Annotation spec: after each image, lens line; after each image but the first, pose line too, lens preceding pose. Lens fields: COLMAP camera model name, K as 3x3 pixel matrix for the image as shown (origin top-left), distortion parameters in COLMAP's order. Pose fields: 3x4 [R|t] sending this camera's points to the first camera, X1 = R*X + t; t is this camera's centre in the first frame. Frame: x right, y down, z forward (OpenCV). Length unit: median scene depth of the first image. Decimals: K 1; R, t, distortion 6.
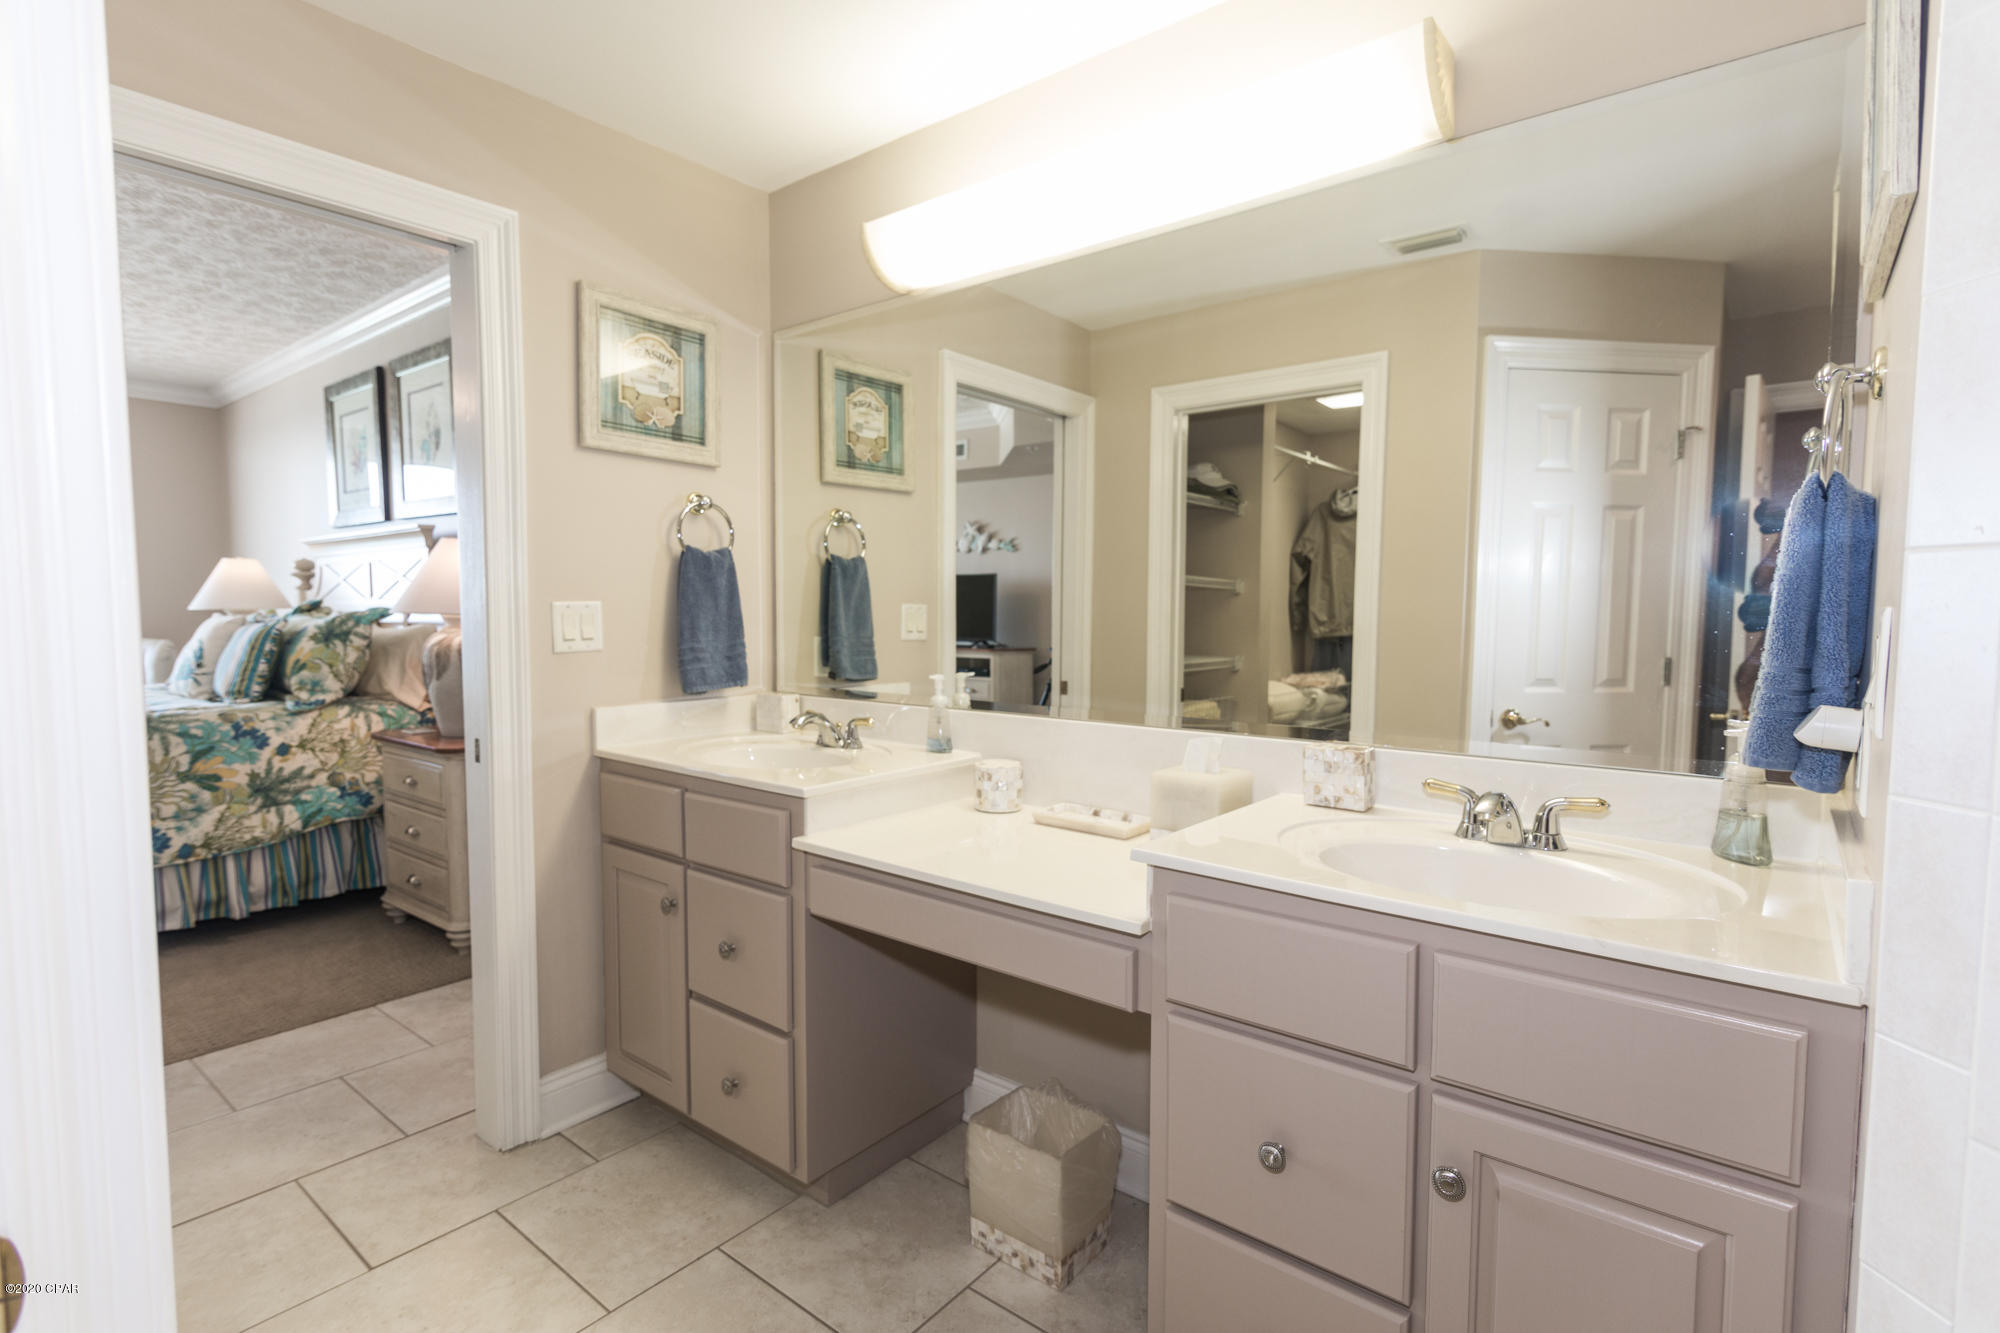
lens RADIAL K [[962.2, 0, 1000.0], [0, 962.2, 666.5], [0, 0, 1]] dist [0.003947, -0.000069]
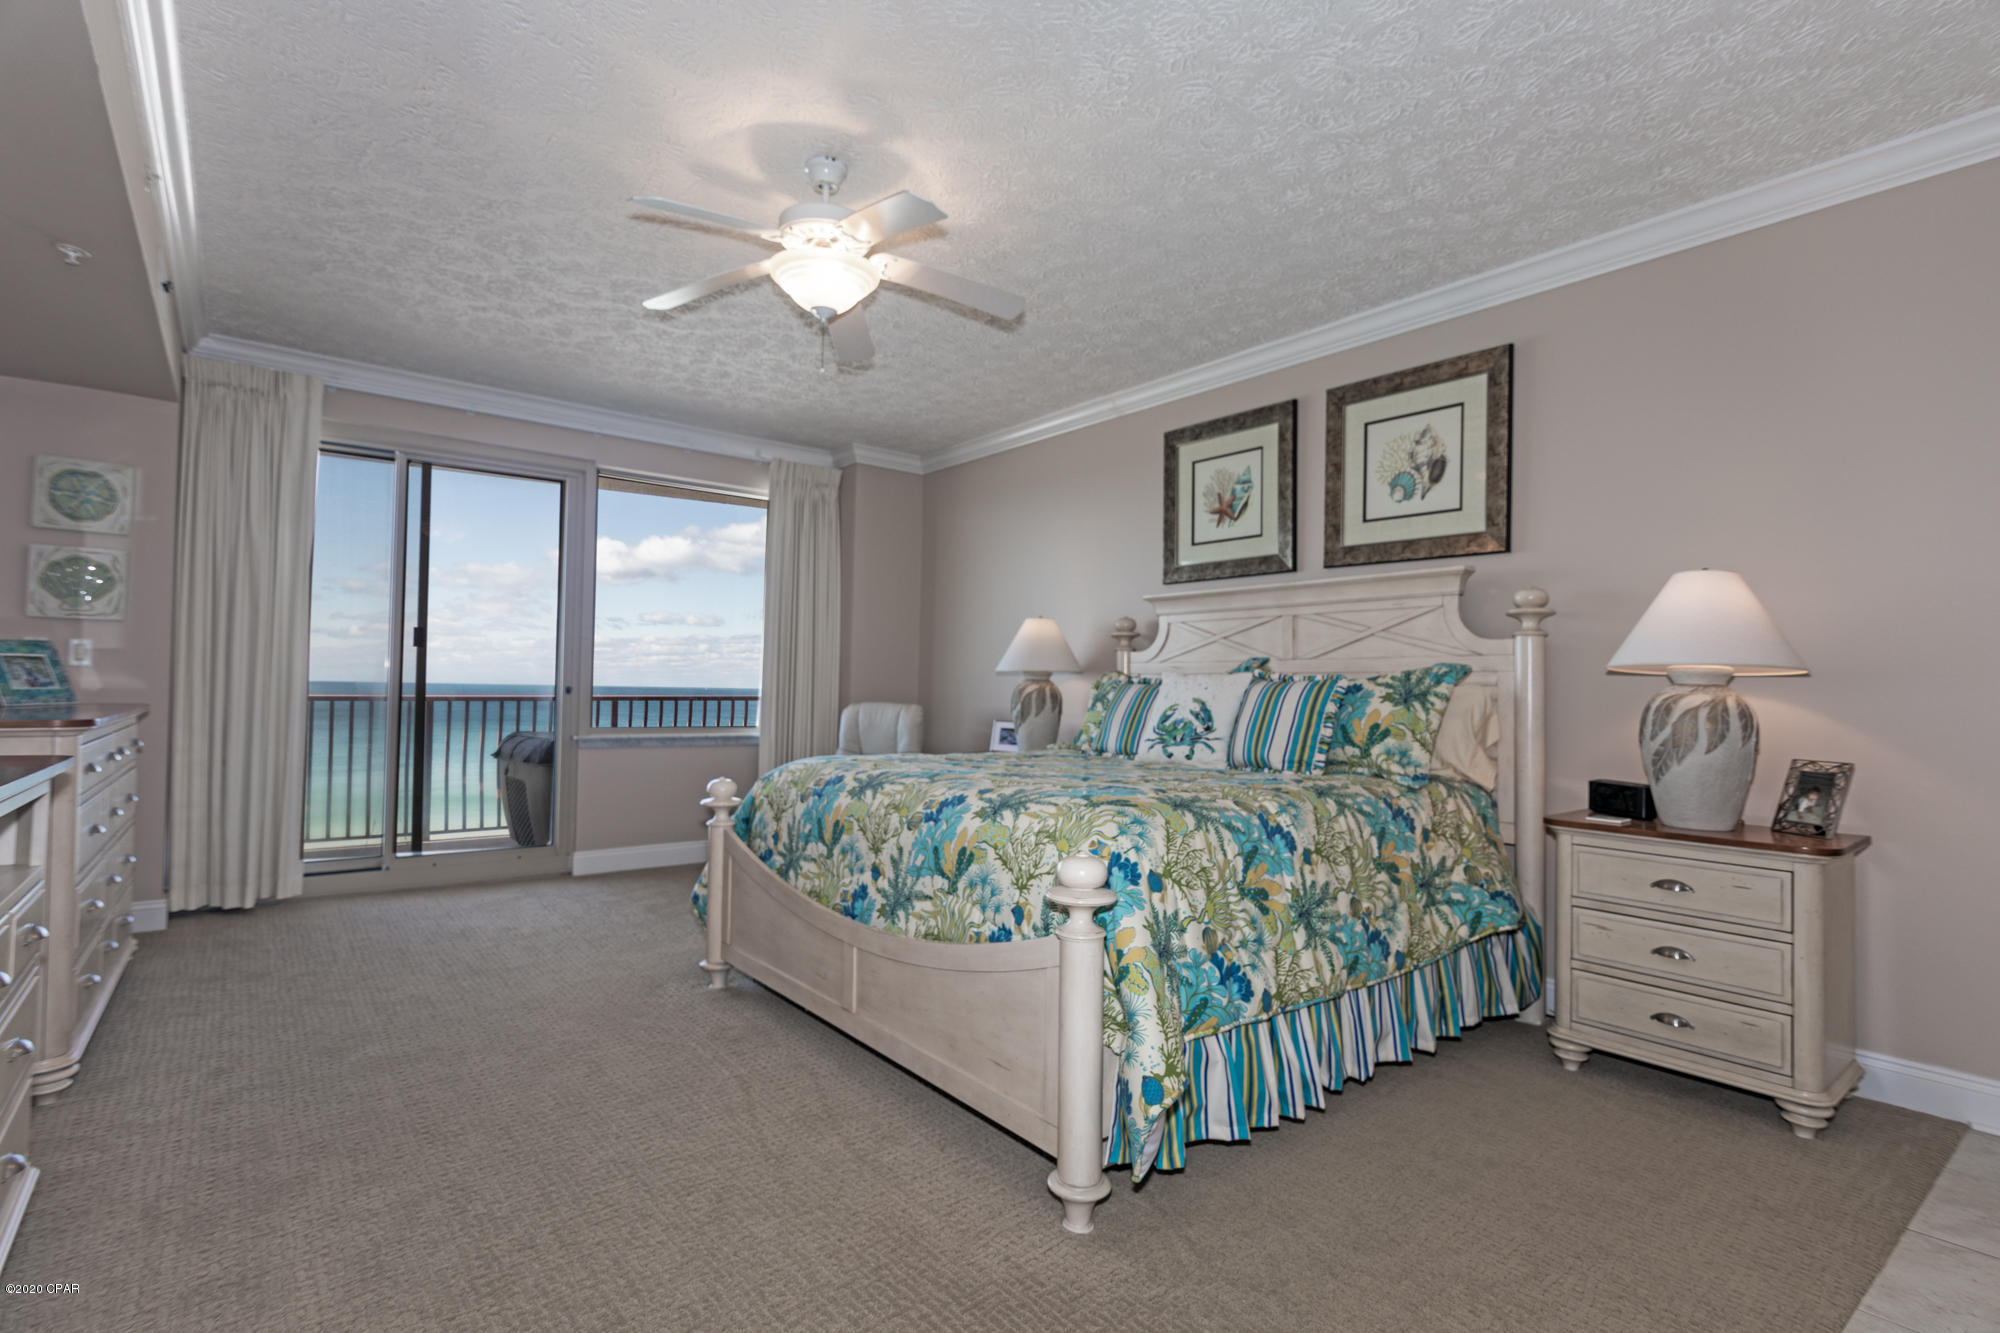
lens RADIAL K [[962.2, 0, 1000.0], [0, 962.2, 666.5], [0, 0, 1]] dist [0.003947, -0.000069]
pose [[0.973955, 0.008041, -0.226598, -0.897748], [-0.028690, 0.995709, -0.087982, 0.026945], [0.224918, 0.092191, 0.970007, 0.123260]]
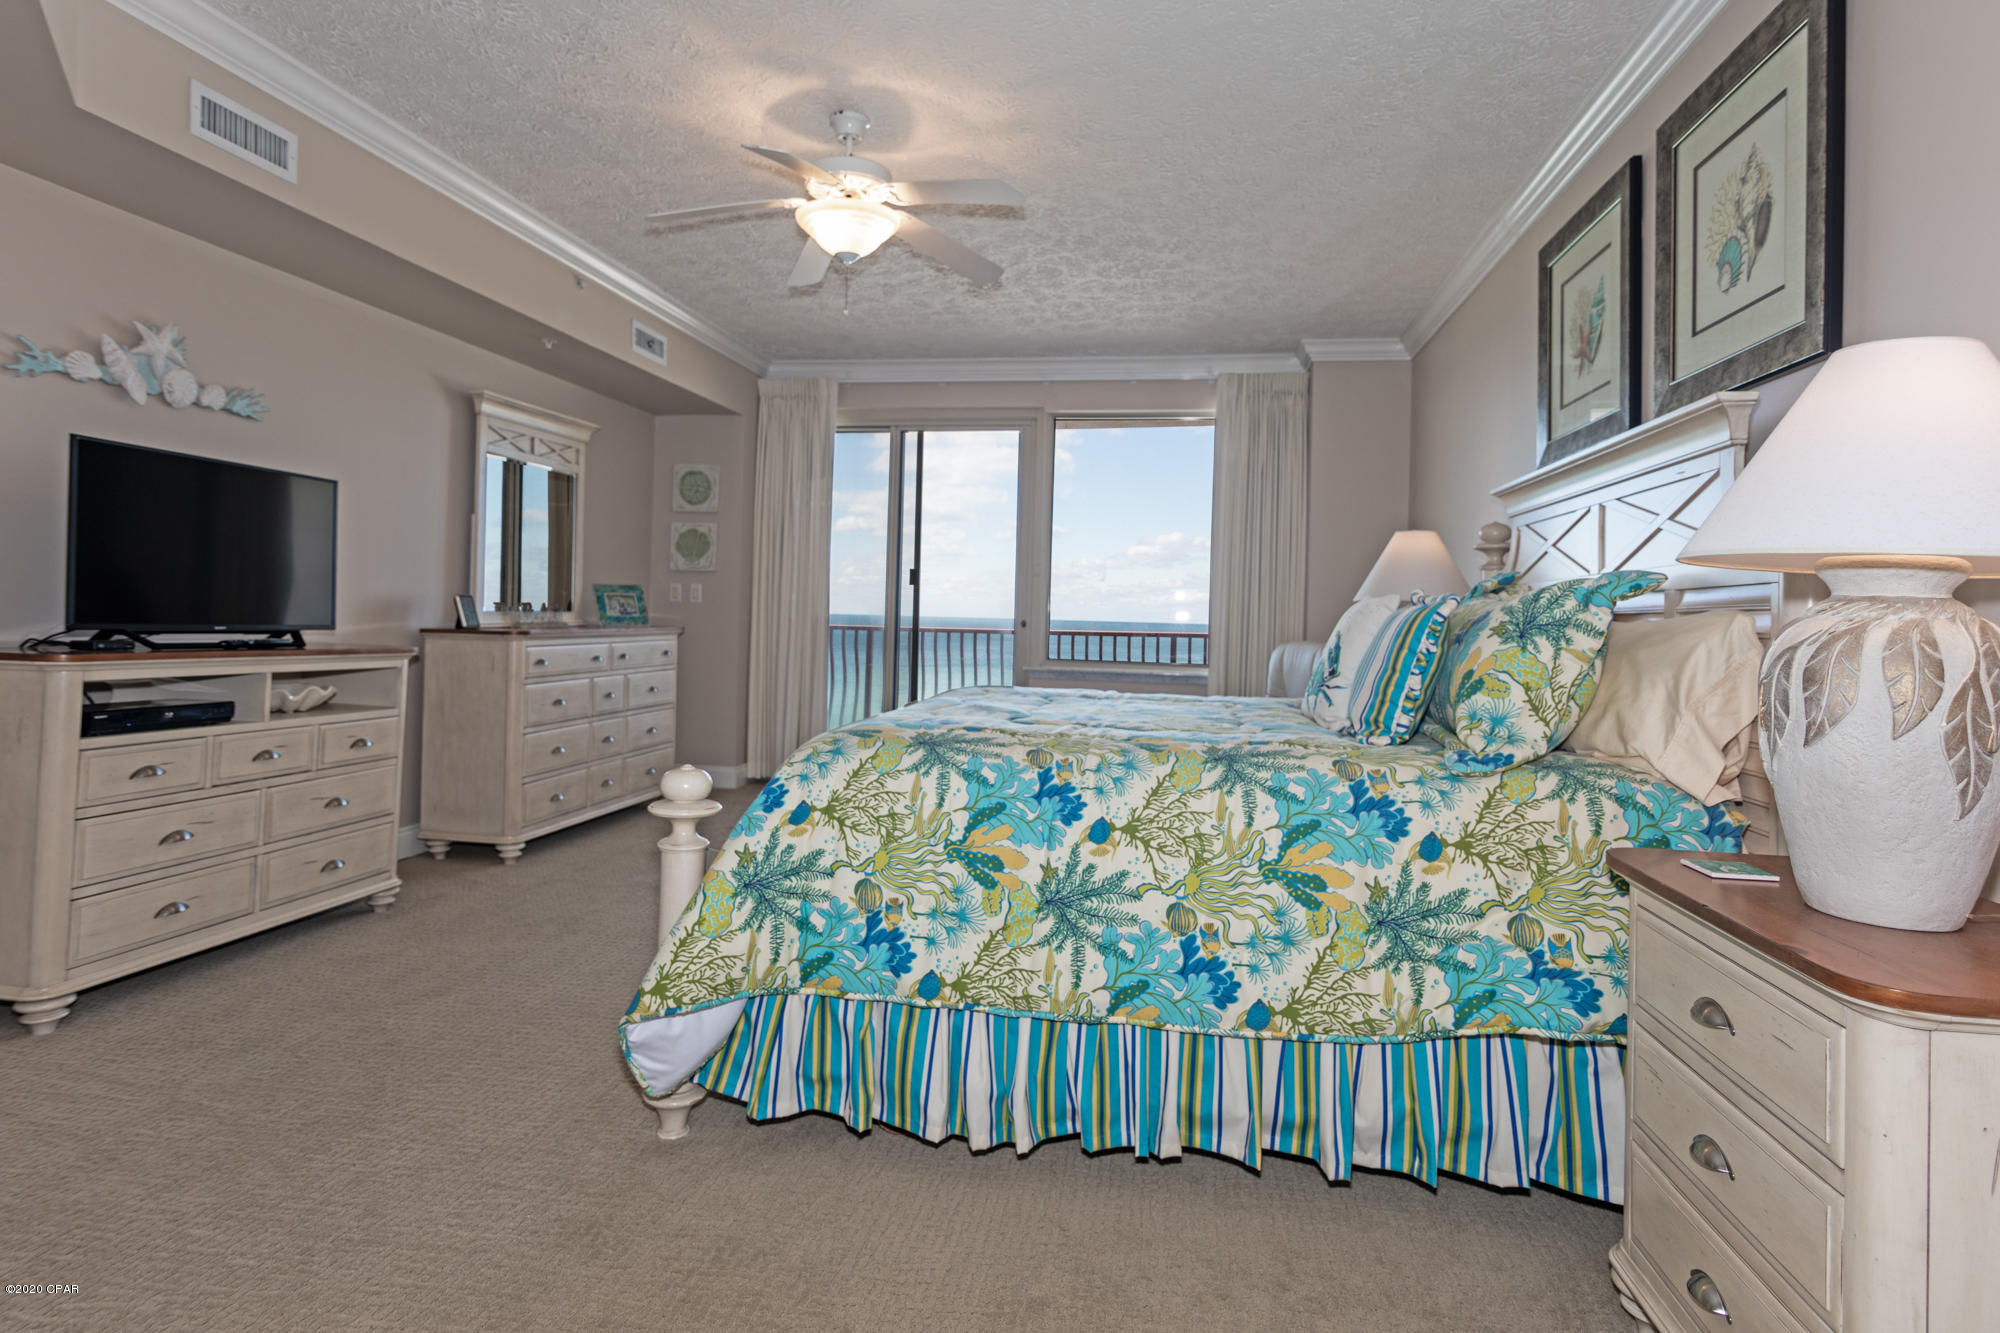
lens RADIAL K [[1063.1, 0, 986.6], [0, 1063.1, 600.3], [0, 0, 1]] dist [0.002388, 0.000200]
pose [[0.478218, -0.003608, -0.878233, -0.364407], [-0.081760, 0.995466, -0.048610, 0.003951], [0.874427, 0.095050, 0.475755, 0.517474]]
